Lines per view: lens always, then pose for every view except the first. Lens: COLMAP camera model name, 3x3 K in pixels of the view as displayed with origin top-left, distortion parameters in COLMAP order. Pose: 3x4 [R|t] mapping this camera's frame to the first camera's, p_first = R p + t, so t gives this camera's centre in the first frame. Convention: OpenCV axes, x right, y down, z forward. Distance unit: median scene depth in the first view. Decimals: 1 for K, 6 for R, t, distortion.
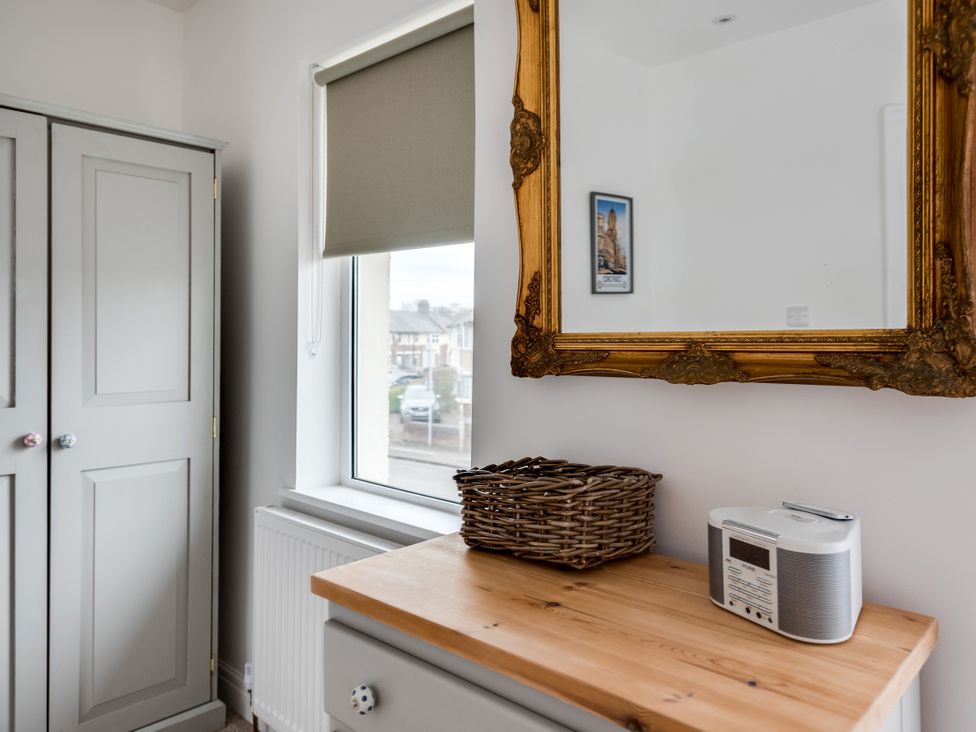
lens RADIAL K [[700.2, 0, 480.1], [0, 700.2, 324.1], [0, 0, 1]] dist [-0.000891, -0.001388]
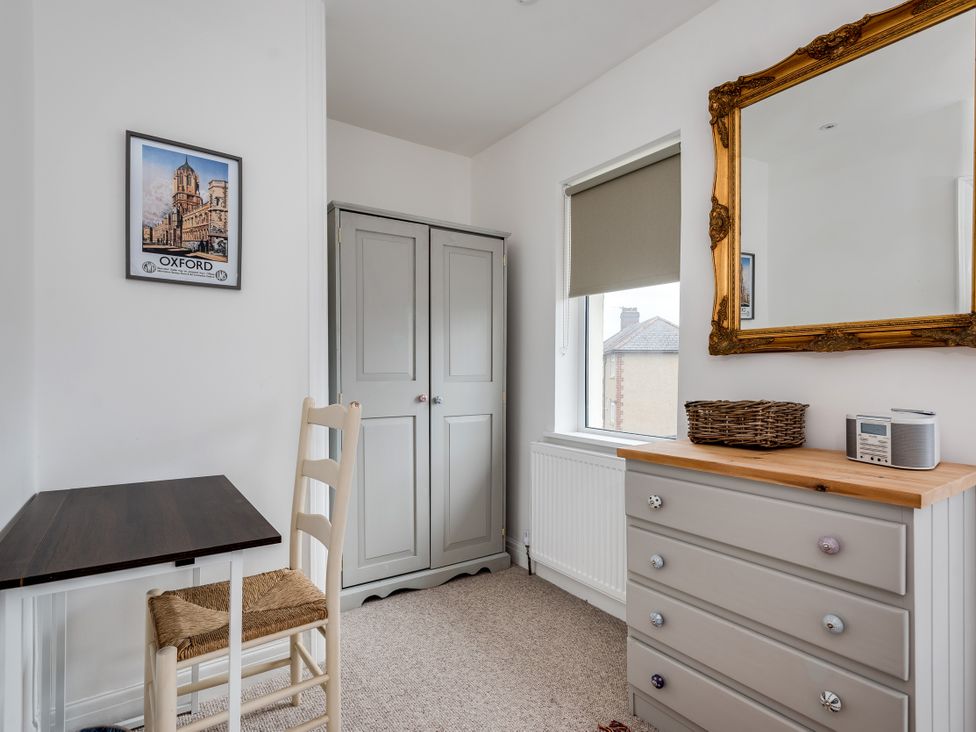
lens RADIAL K [[508.3, 0, 485.3], [0, 508.3, 371.9], [0, 0, 1]] dist [0.007213, -0.006740]
pose [[0.975958, -0.001737, -0.217950, -0.233877], [0.007641, 0.999626, 0.026247, 0.080010], [0.217823, -0.027281, 0.975607, -0.398032]]
